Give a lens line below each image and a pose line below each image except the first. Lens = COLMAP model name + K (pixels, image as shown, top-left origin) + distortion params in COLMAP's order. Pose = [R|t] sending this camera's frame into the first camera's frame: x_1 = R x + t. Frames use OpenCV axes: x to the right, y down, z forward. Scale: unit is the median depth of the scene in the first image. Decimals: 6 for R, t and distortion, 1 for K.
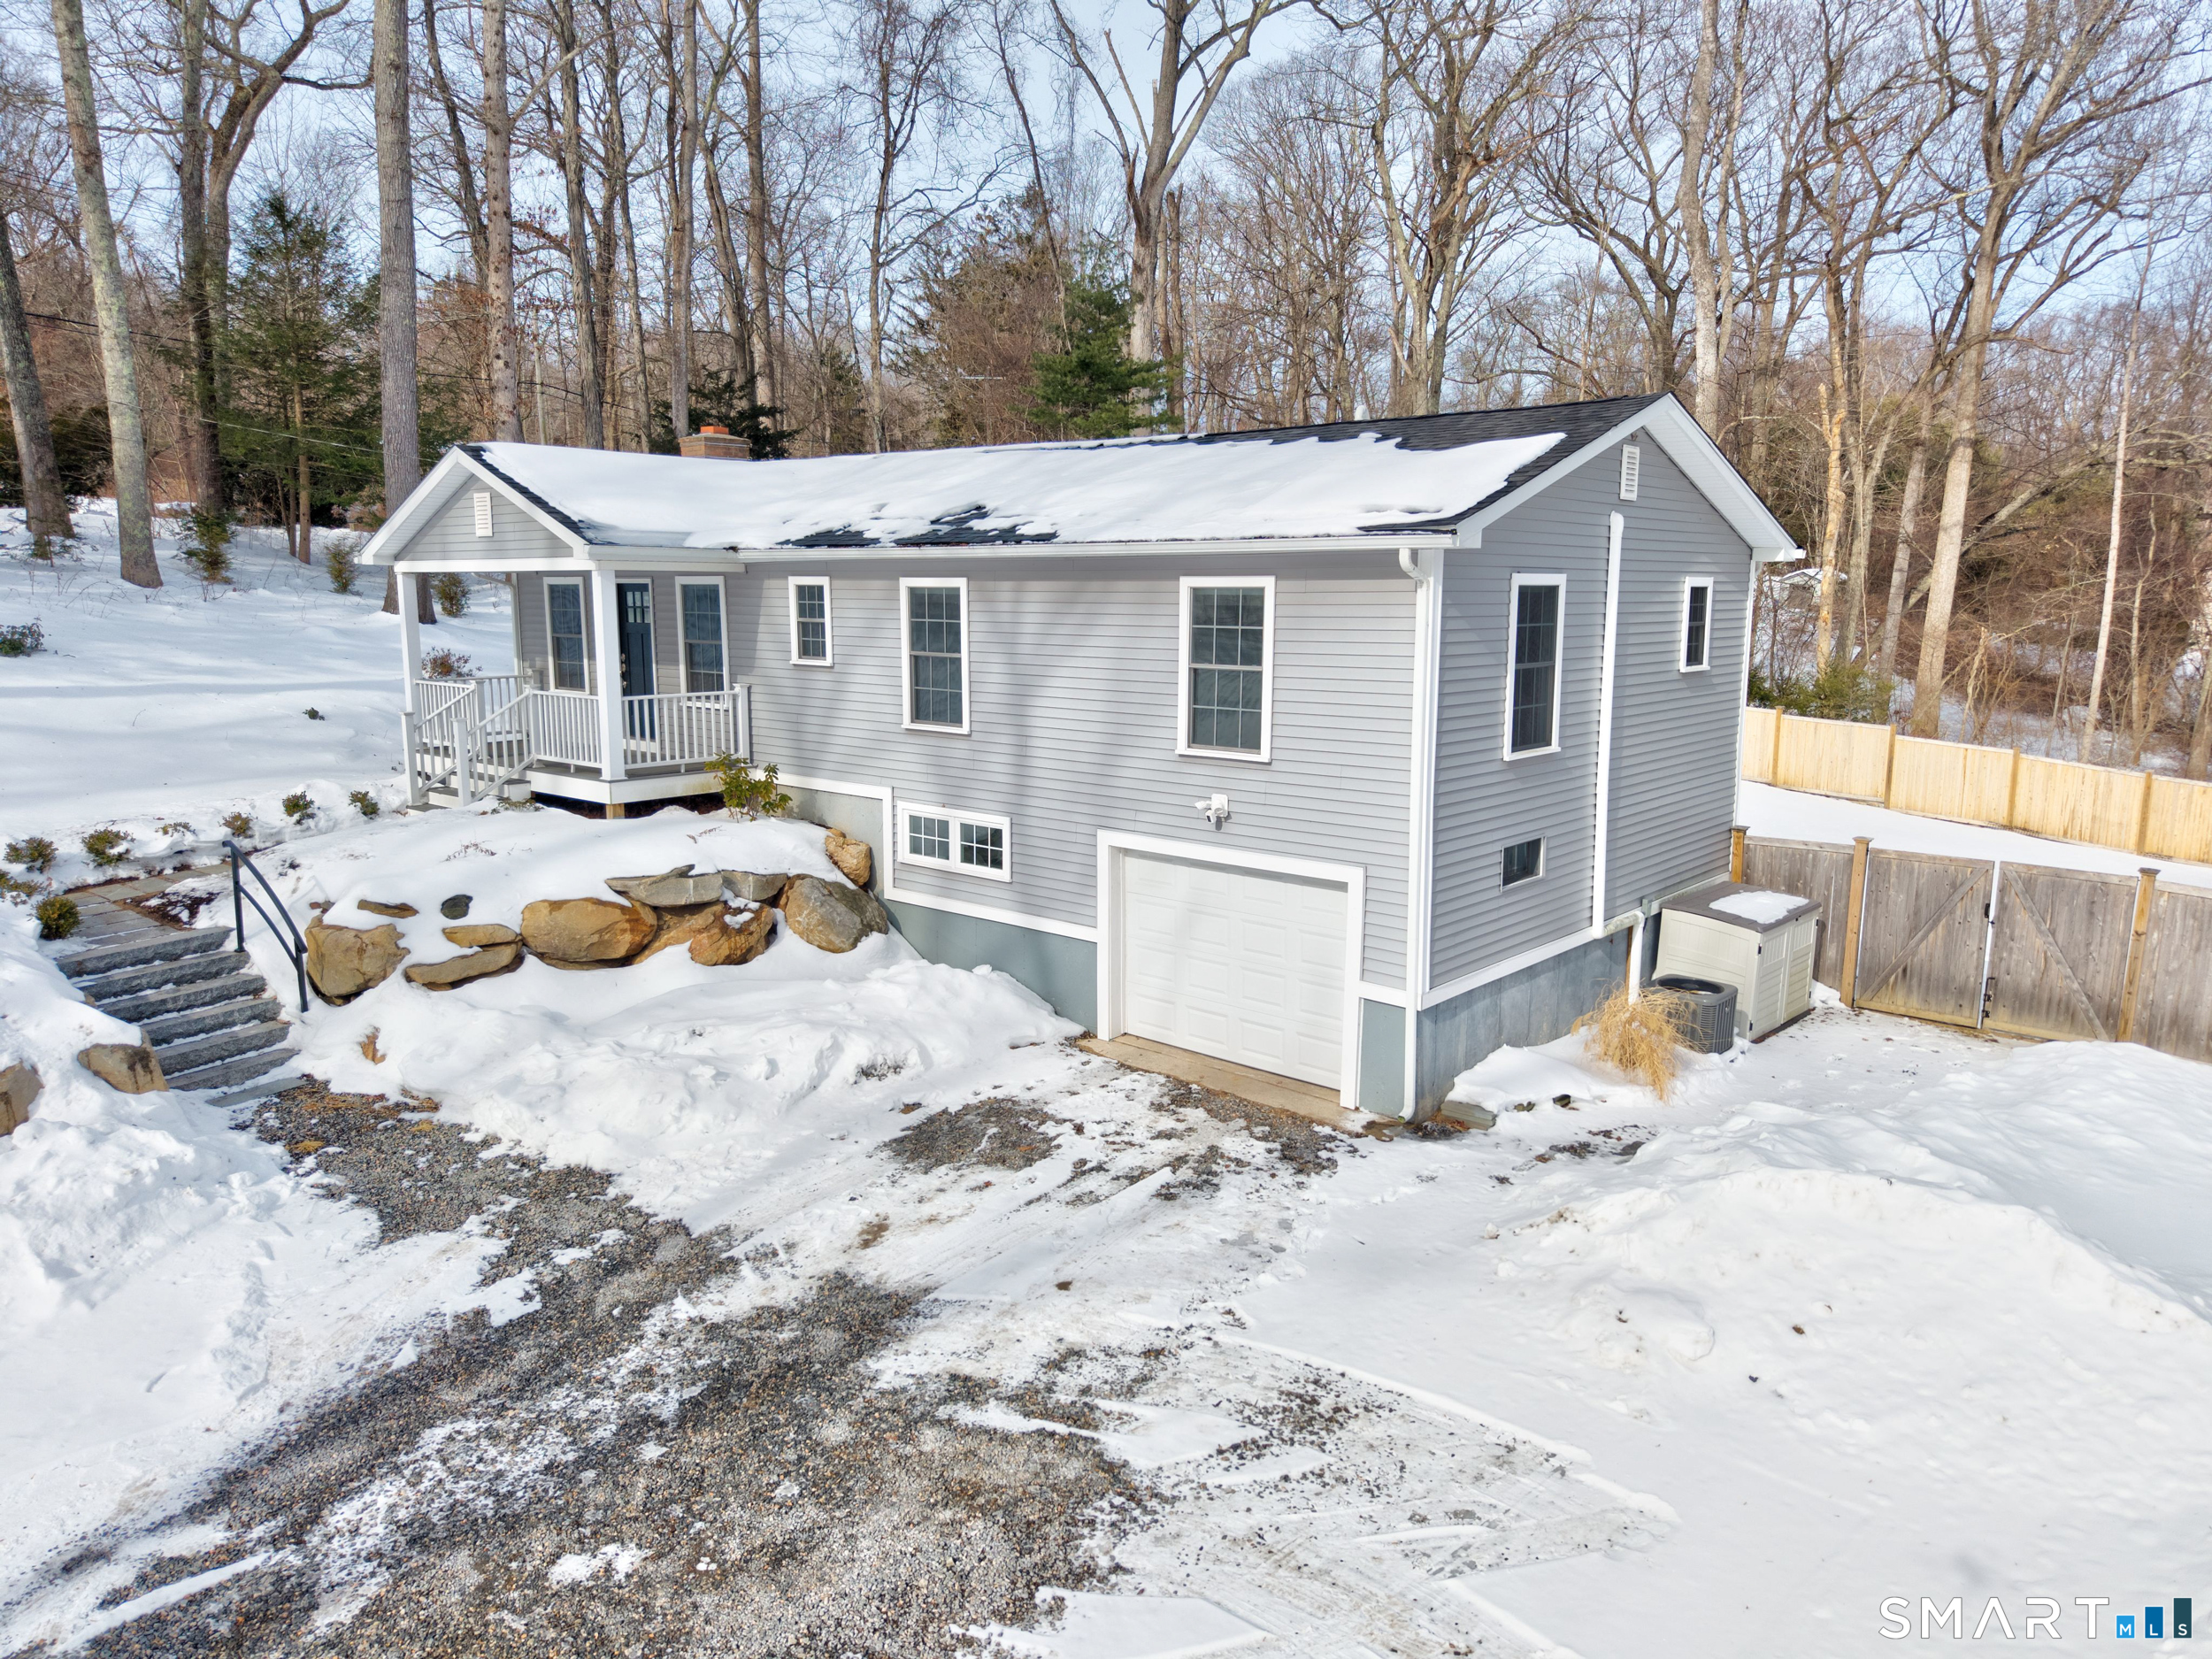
lens RADIAL K [[1480.1, 0, 1106.0], [0, 1480.1, 829.5], [0, 0, 1]] dist [0.118875, -0.123380]
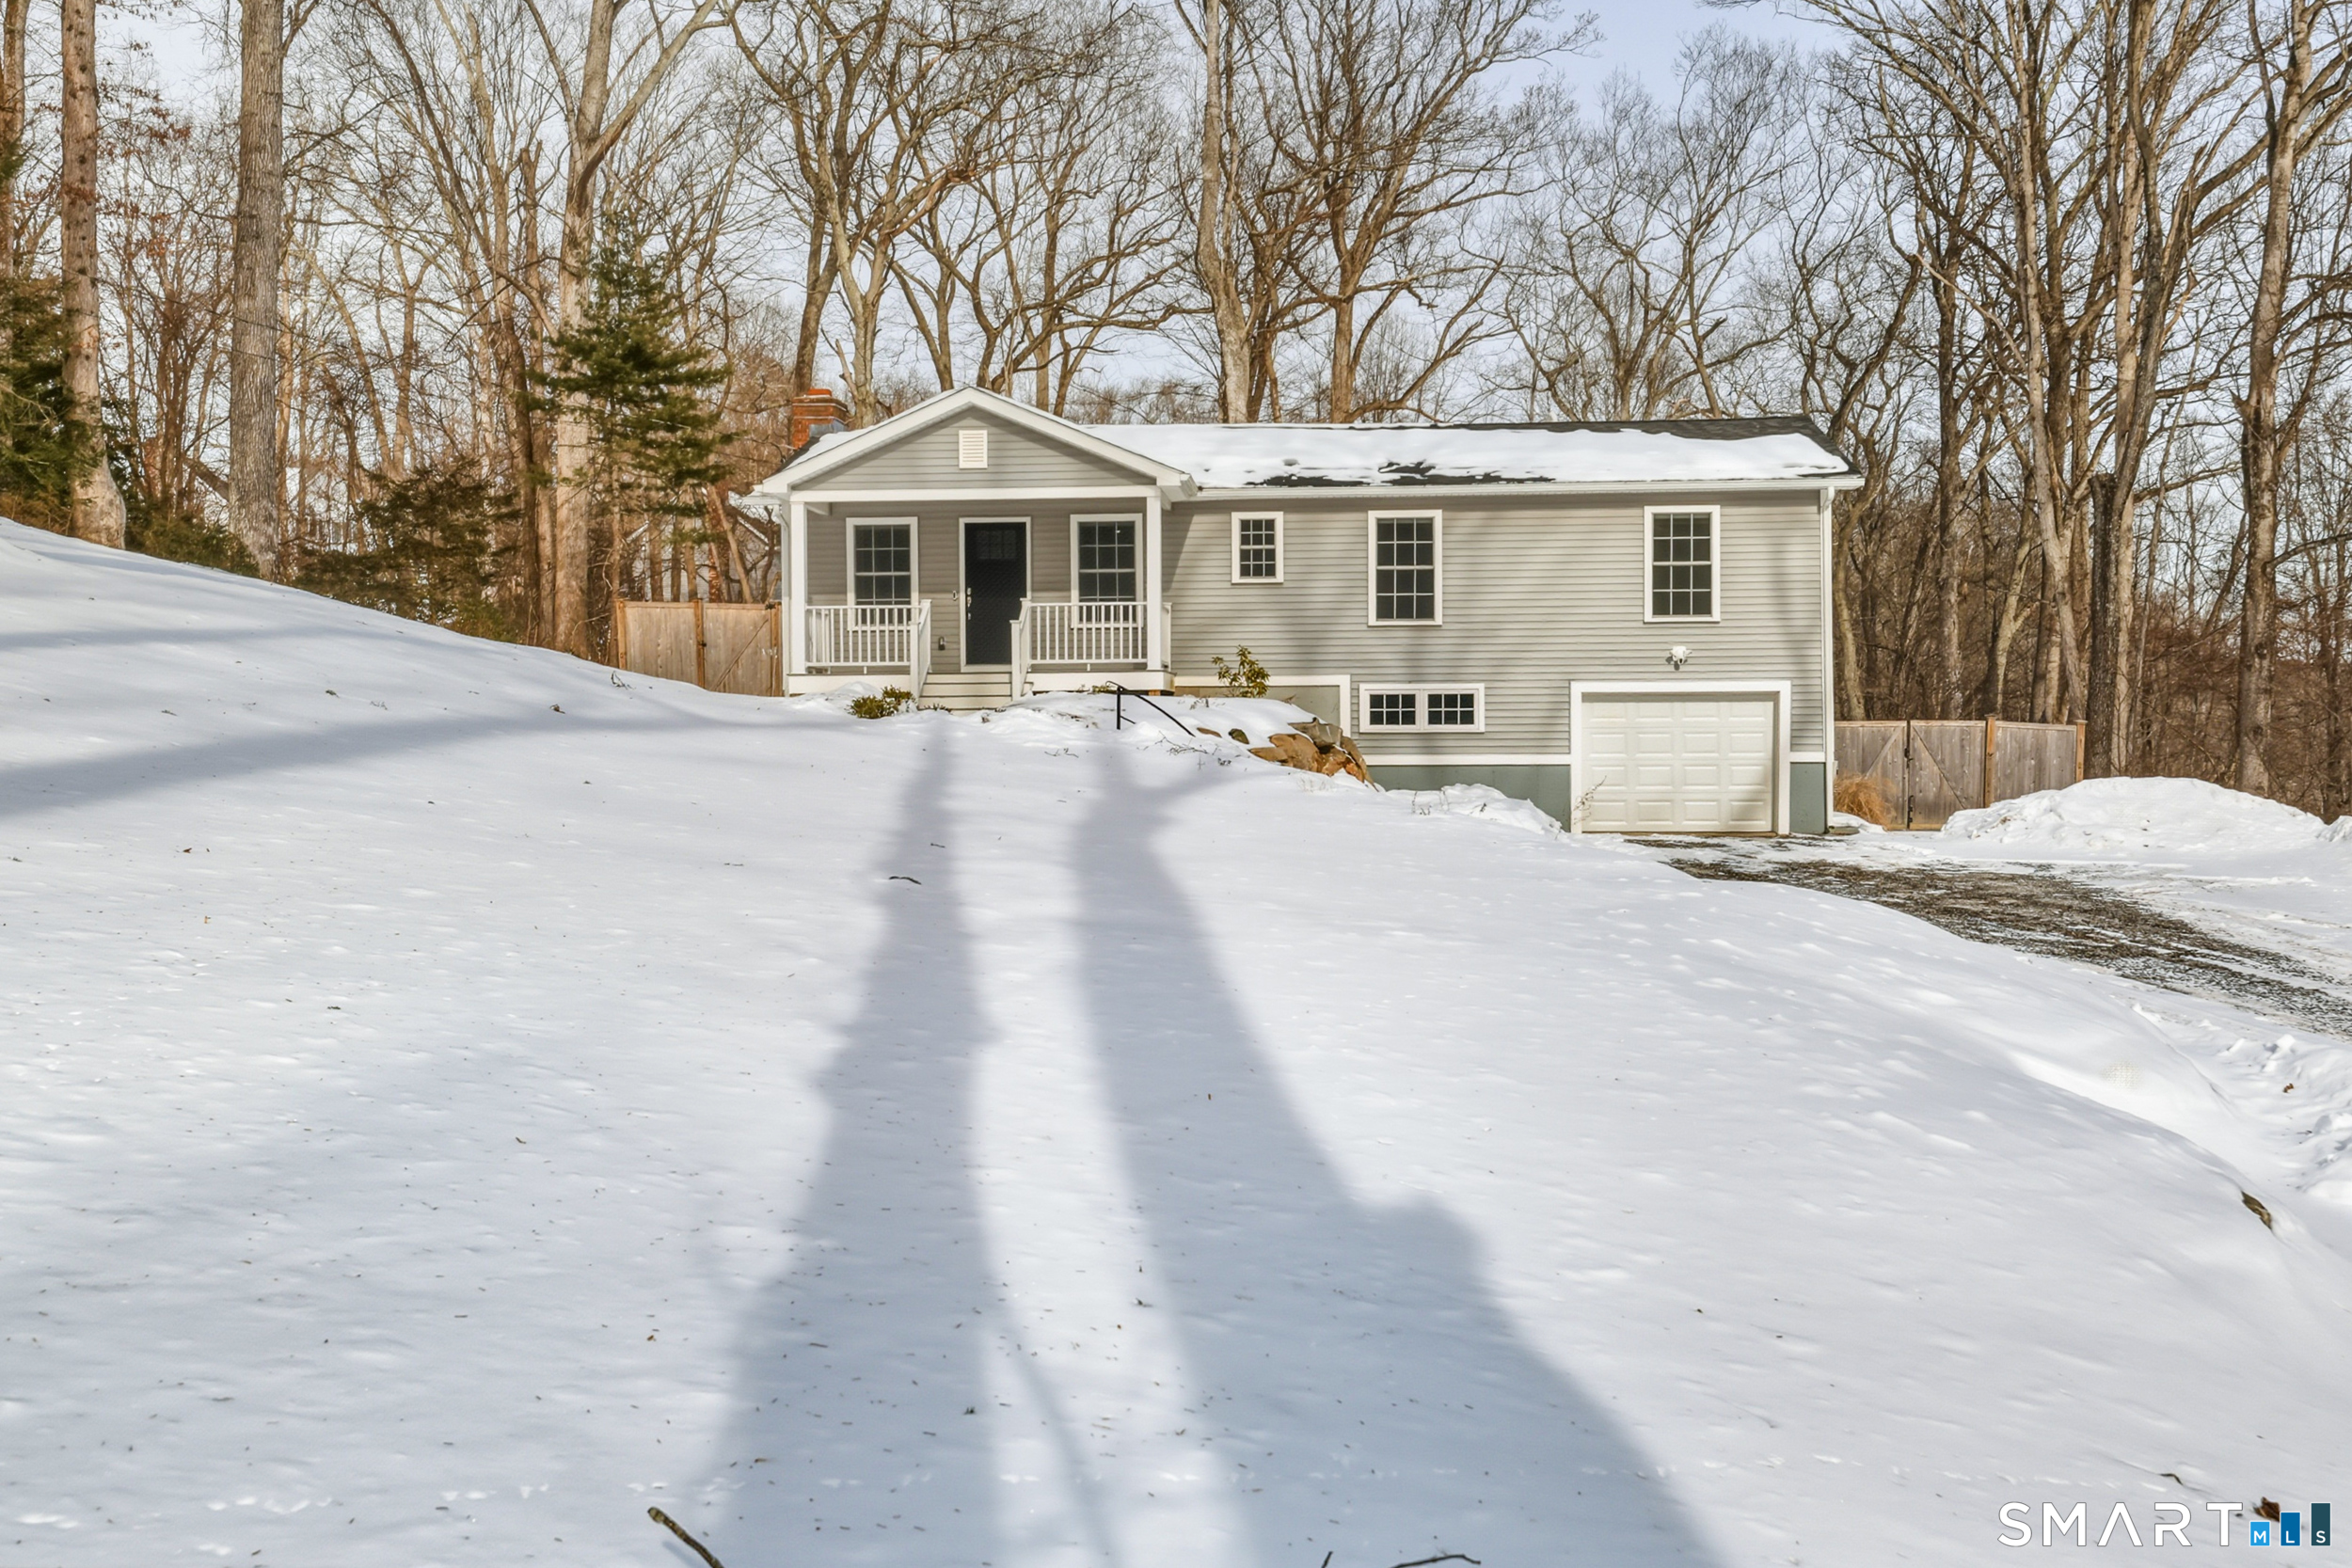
lens RADIAL K [[2321.2, 0, 1176.0], [0, 2321.2, 784.0], [0, 0, 1]] dist [0.005317, 0.220045]
pose [[0.794655, -0.018350, 0.606784, -1.781169], [0.108373, 0.987775, -0.112055, 0.327678], [-0.597309, 0.154804, 0.786929, -0.553016]]
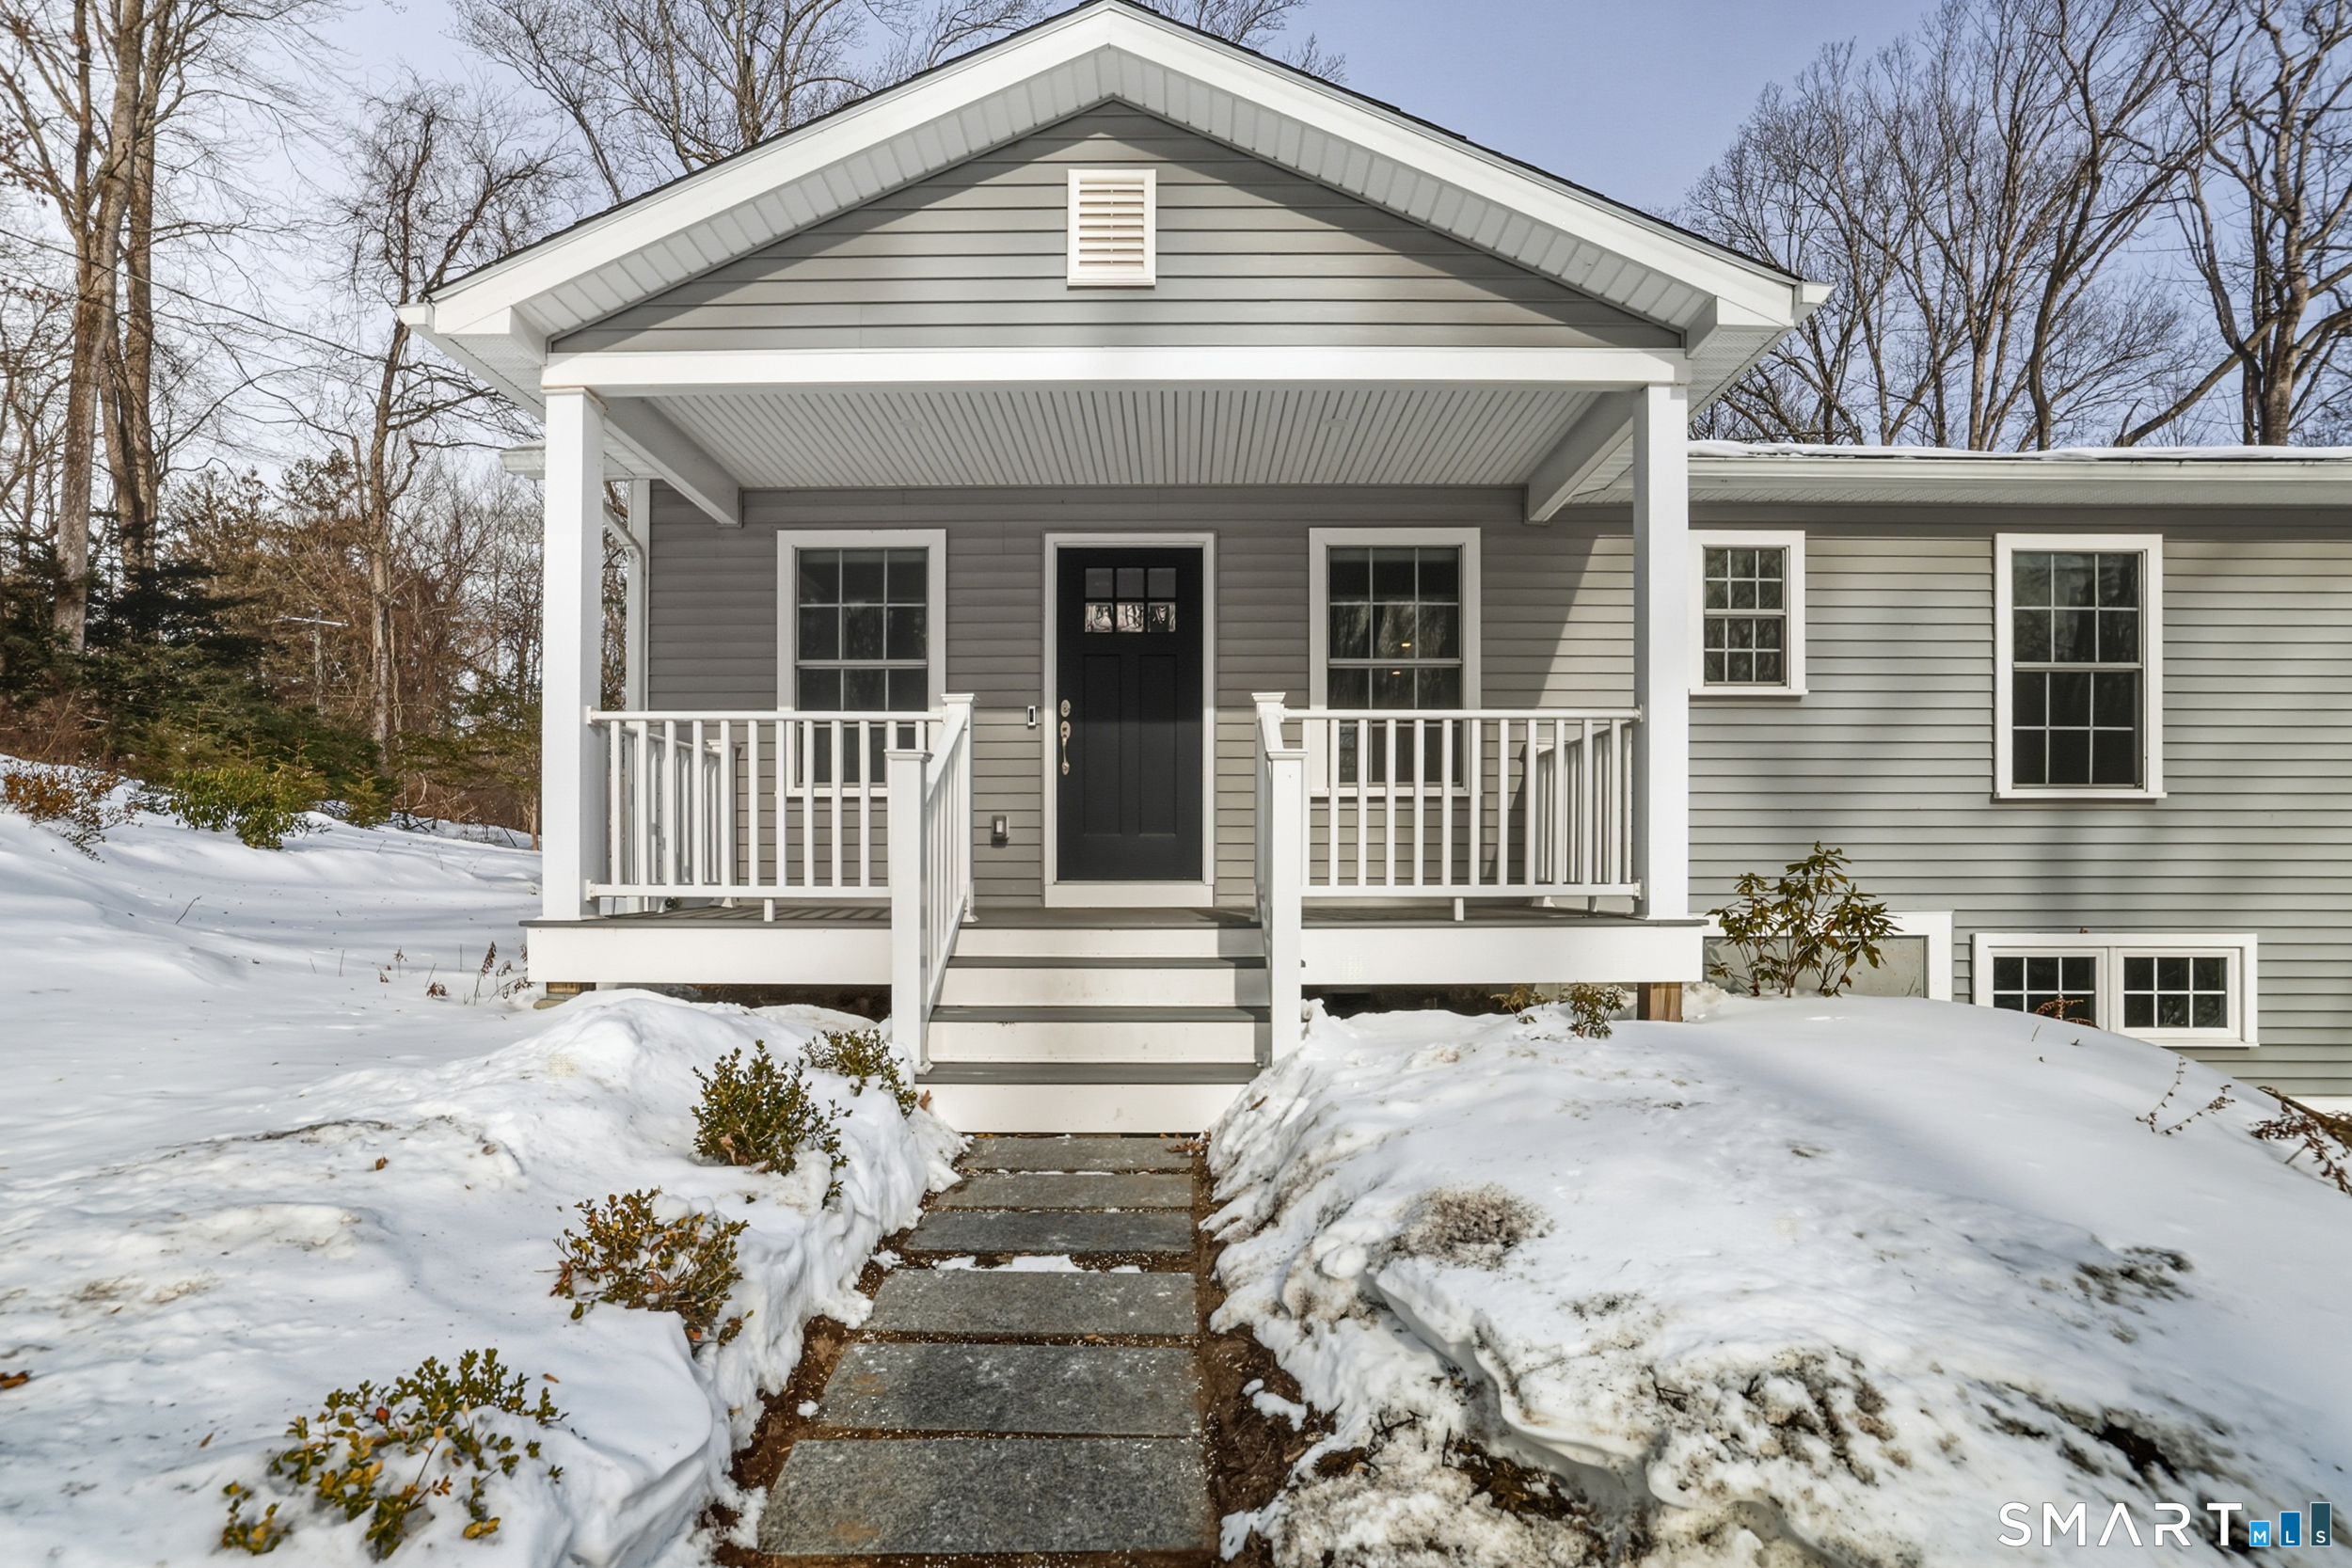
lens RADIAL K [[1069.7, 0, 1167.2], [0, 1069.7, 869.9], [0, 0, 1]] dist [-0.014943, 0.000134]
pose [[0.752970, -0.001881, 0.658052, -0.754660], [0.108967, 0.986547, -0.121866, -0.033067], [-0.648970, 0.163467, 0.743046, 1.086375]]
